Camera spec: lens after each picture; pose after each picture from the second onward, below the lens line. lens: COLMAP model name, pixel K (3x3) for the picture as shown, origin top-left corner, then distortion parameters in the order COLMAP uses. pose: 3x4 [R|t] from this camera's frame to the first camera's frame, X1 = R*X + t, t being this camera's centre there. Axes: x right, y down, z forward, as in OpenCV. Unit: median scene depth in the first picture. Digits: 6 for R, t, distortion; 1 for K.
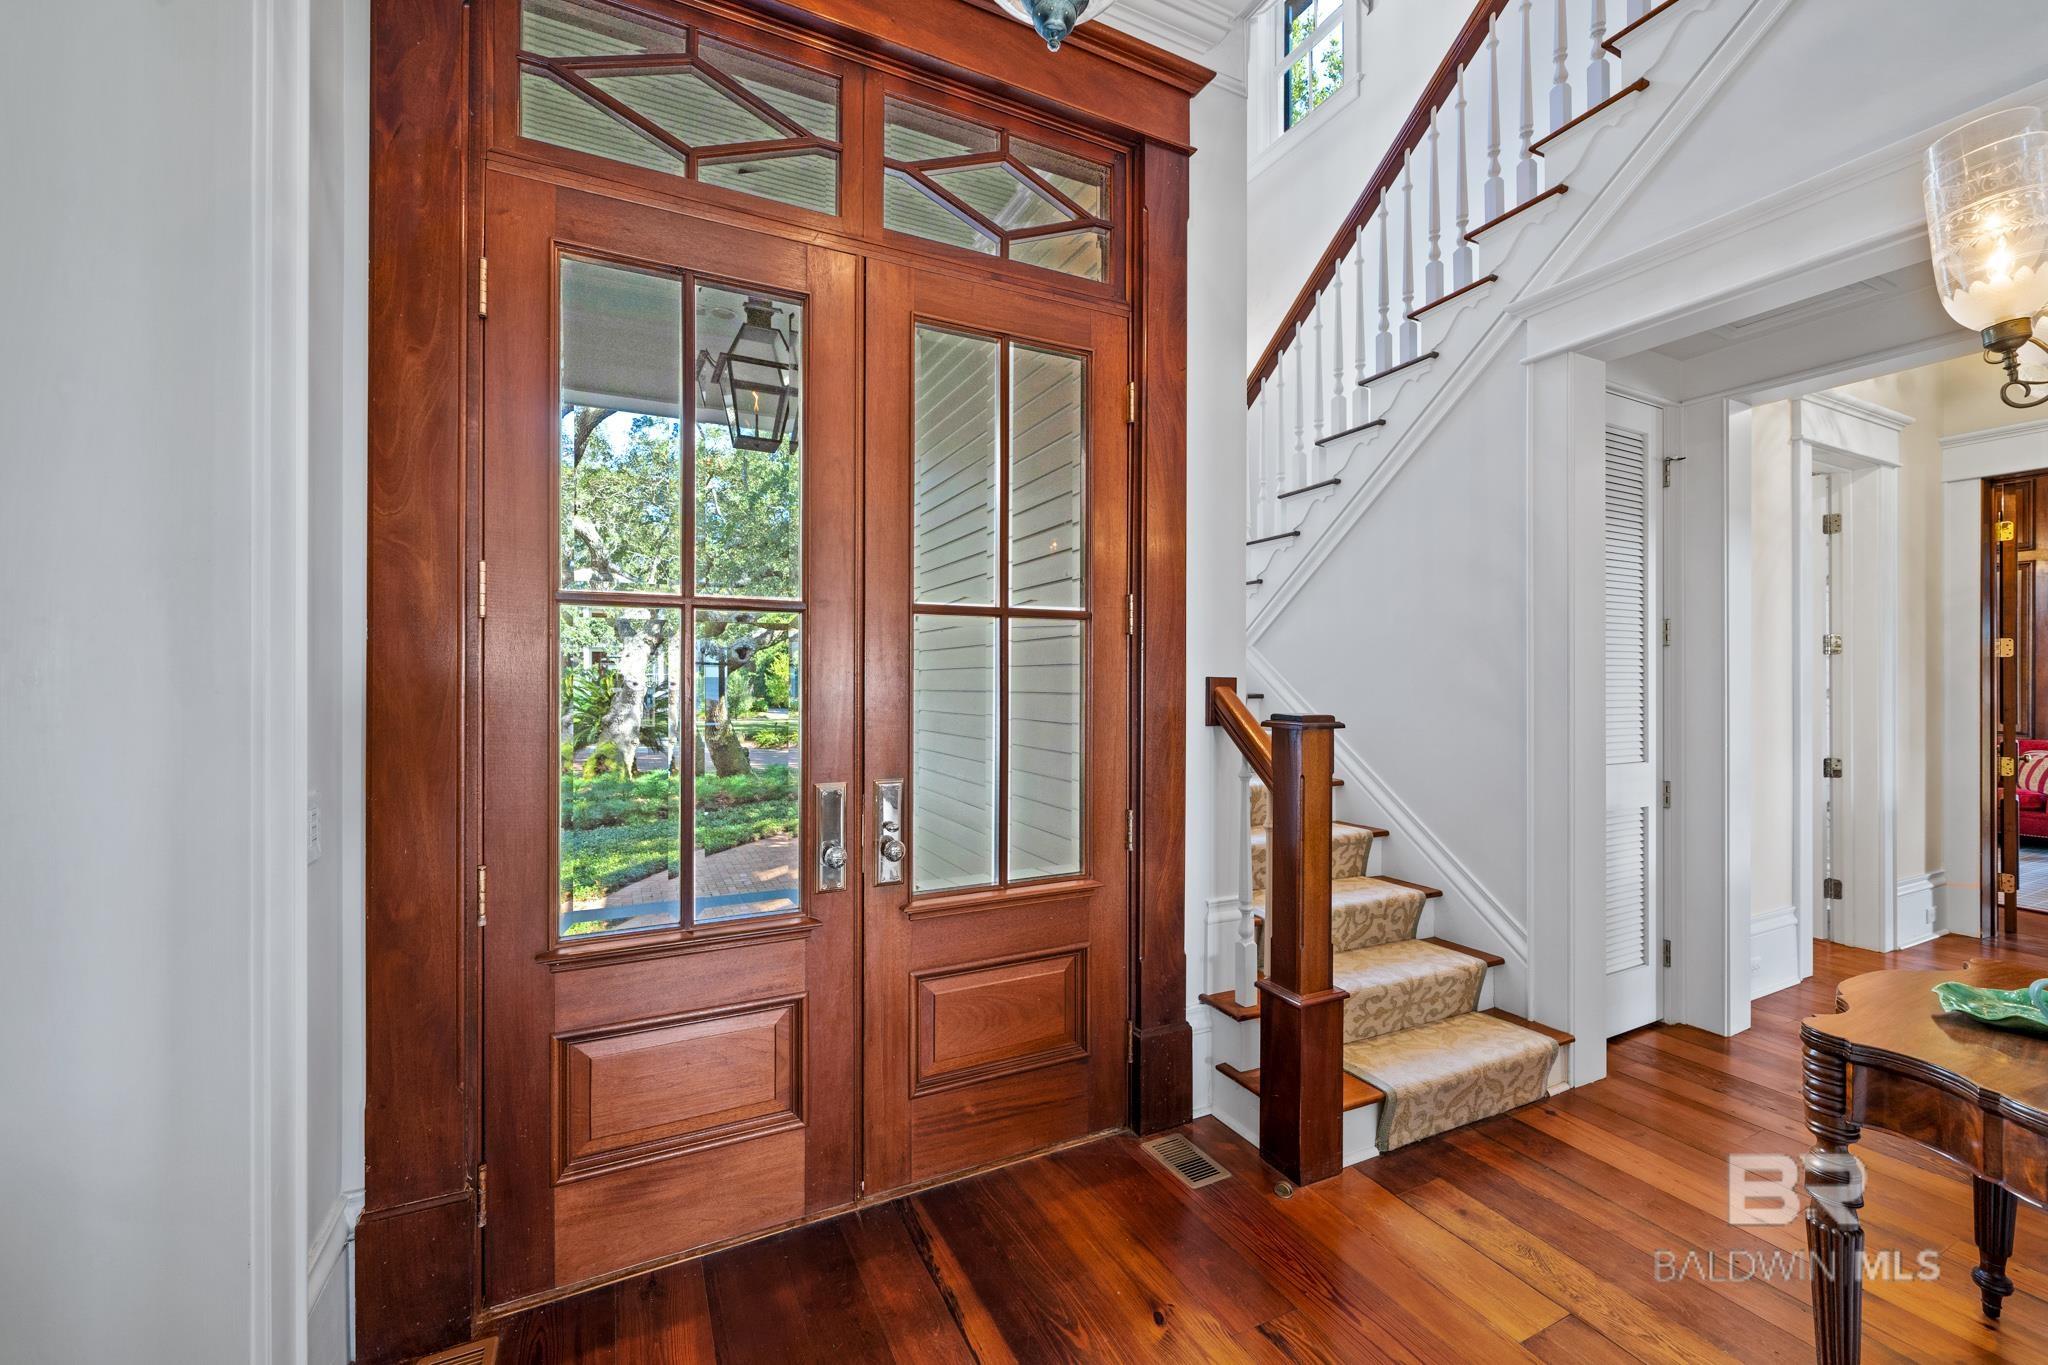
lens RADIAL K [[842.9, 0, 995.1], [0, 842.9, 681.8], [0, 0, 1]] dist [-0.003053, 0.000948]
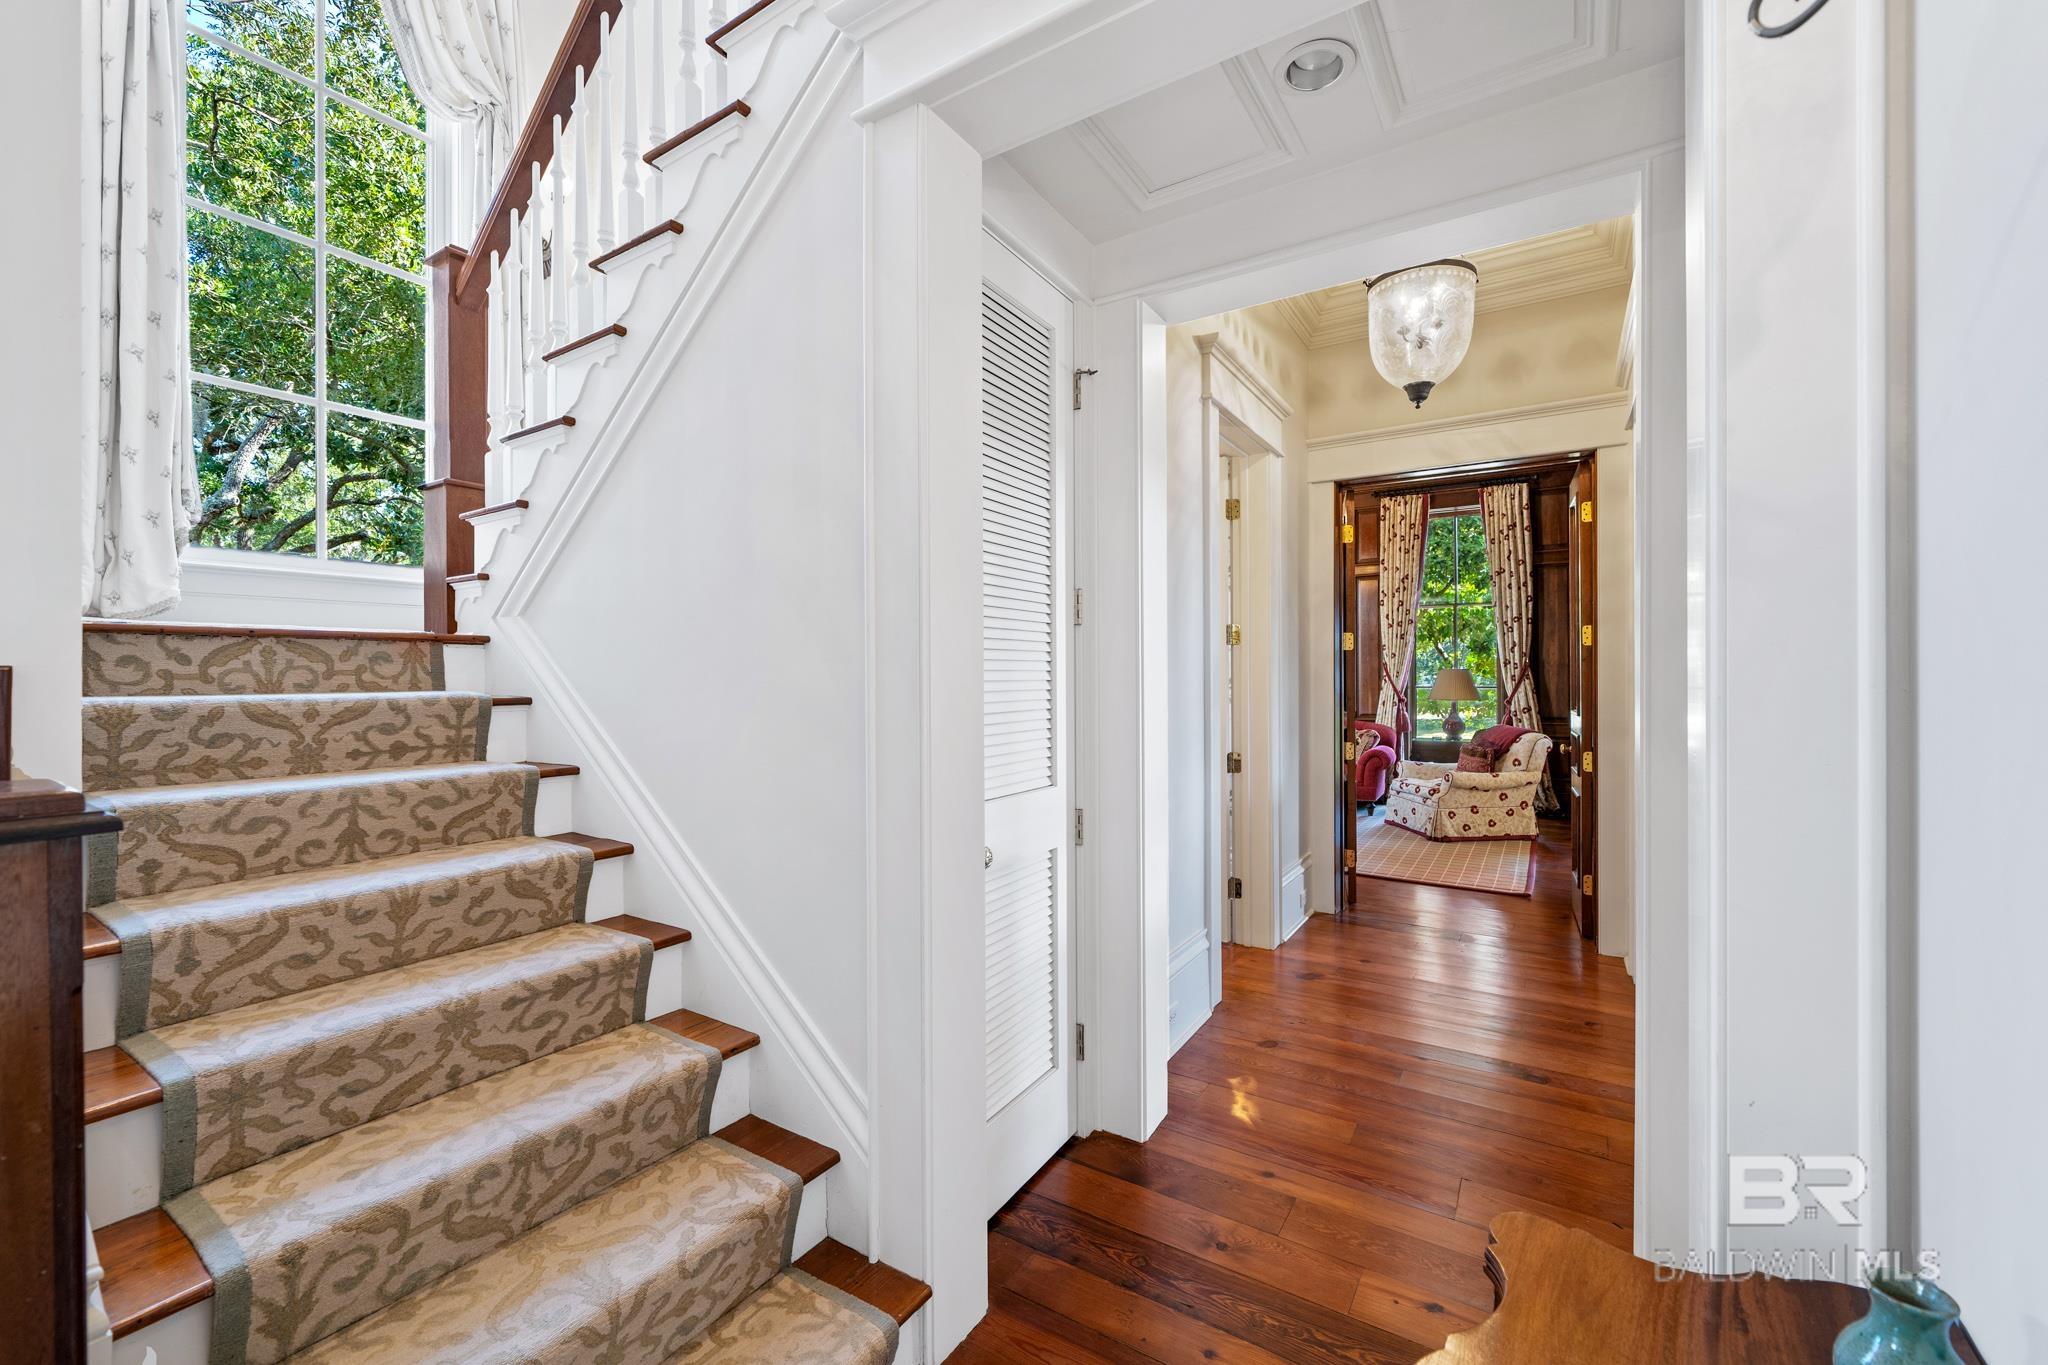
lens RADIAL K [[842.9, 0, 1023.8], [0, 842.9, 671.8], [0, 0, 1]] dist [-0.003053, 0.000948]
pose [[0.851106, -0.001330, 0.524993, 0.368596], [0.004056, 0.999984, -0.004042, 0.001046], [-0.524979, 0.005569, 0.851097, 0.395710]]
